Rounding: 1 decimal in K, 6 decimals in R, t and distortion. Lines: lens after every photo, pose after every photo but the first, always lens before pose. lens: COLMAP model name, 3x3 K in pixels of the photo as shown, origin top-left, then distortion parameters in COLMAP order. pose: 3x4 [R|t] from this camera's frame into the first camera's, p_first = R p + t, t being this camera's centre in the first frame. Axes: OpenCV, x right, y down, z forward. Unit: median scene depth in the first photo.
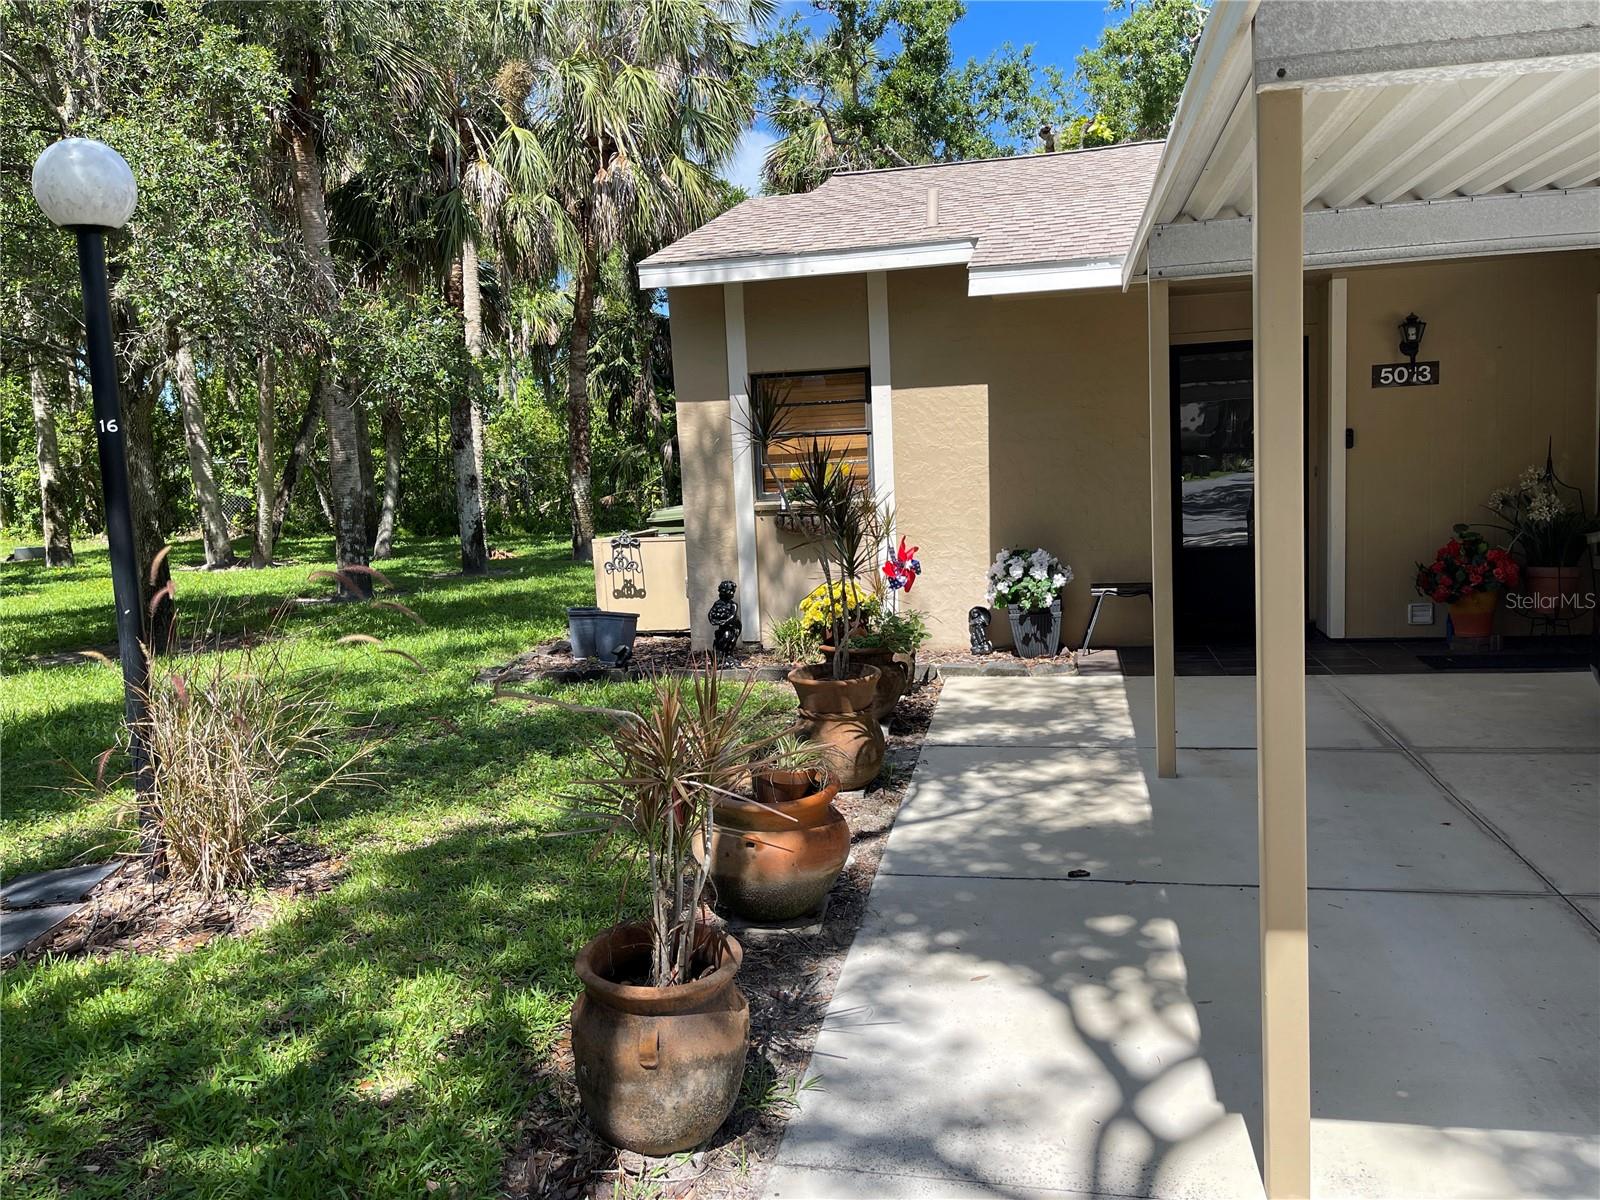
lens RADIAL K [[1247.5, 0, 800.0], [0, 1247.5, 600.0], [0, 0, 1]] dist [0.040692, 0.007276]
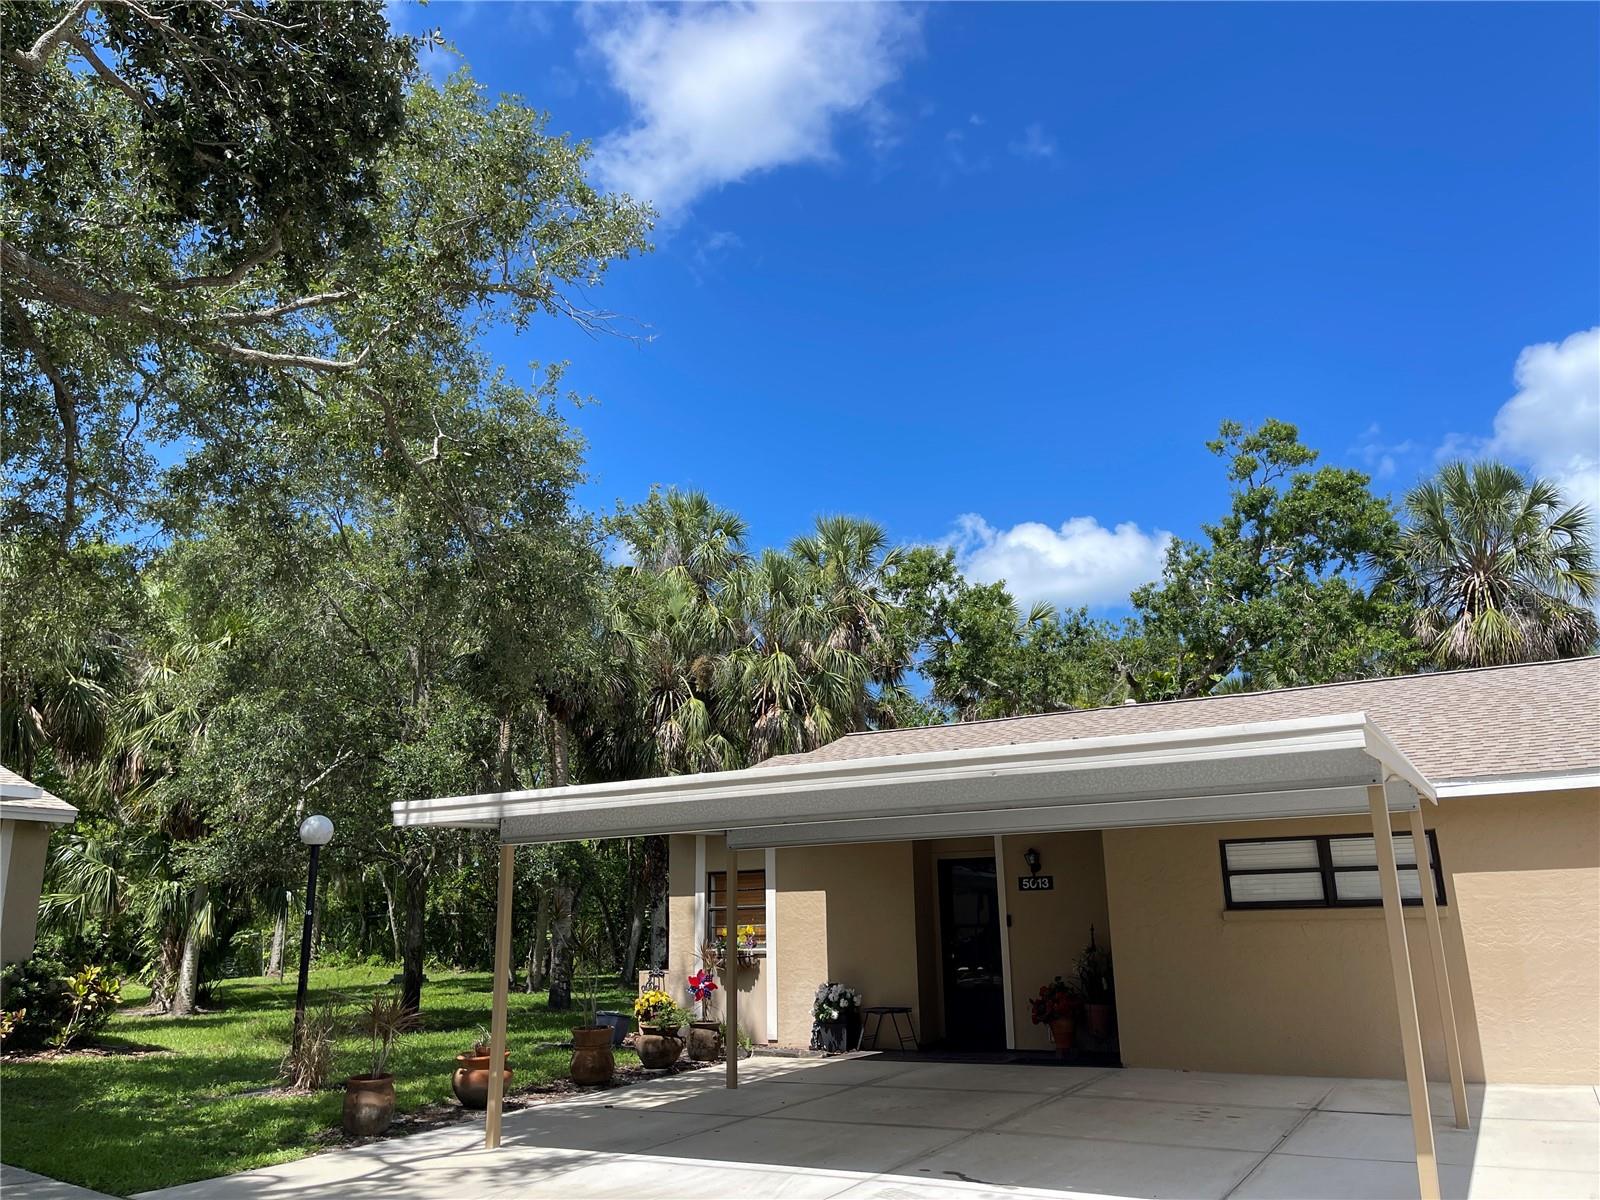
lens RADIAL K [[1185.9, 0, 822.3], [0, 1185.9, 607.4], [0, 0, 1]] dist [0.068643, -0.090720]
pose [[0.958868, -0.053128, -0.278837, 0.635746], [-0.046213, 0.940003, -0.338022, 0.027582], [0.280066, 0.337004, 0.898883, -0.620636]]
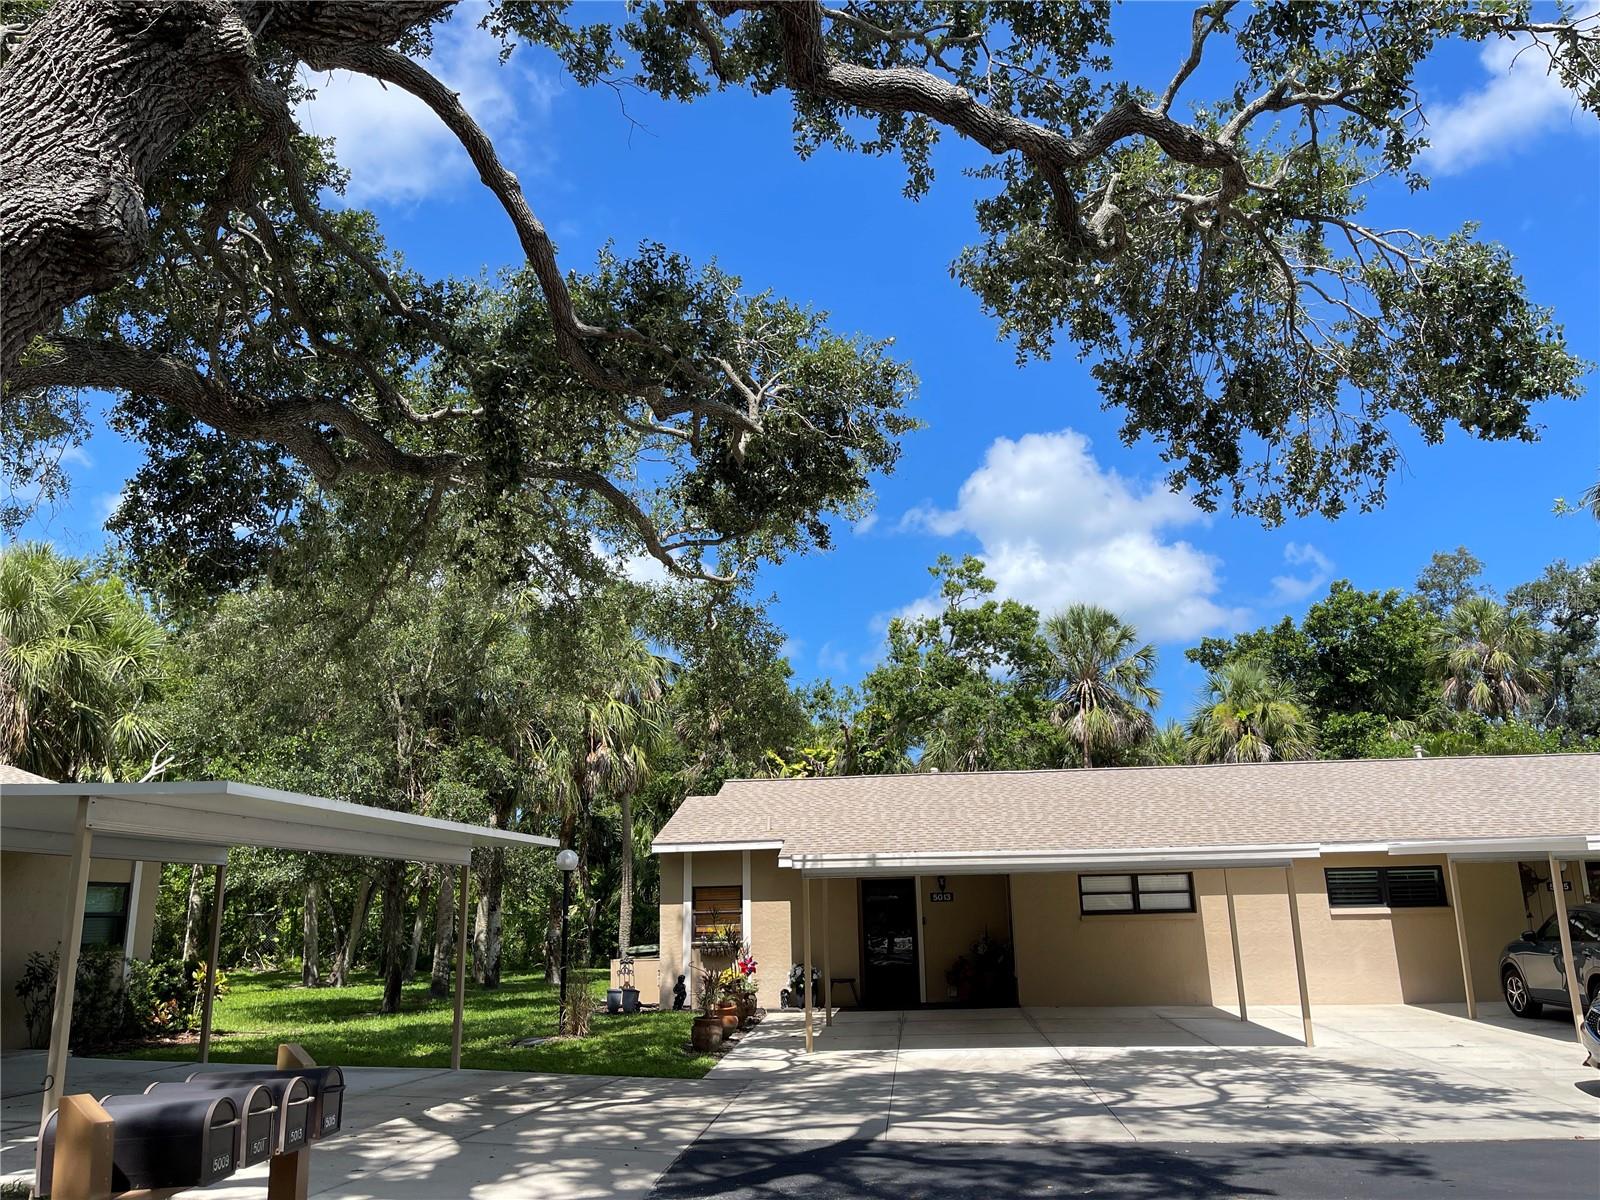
lens RADIAL K [[1169.0, 0, 828.4], [0, 1169.0, 611.7], [0, 0, 1]] dist [0.061409, -0.074002]
pose [[0.989783, 0.052911, 0.132404, -0.114604], [-0.003733, 0.937897, -0.346893, 0.111865], [-0.142536, 0.342854, 0.928512, -1.407844]]
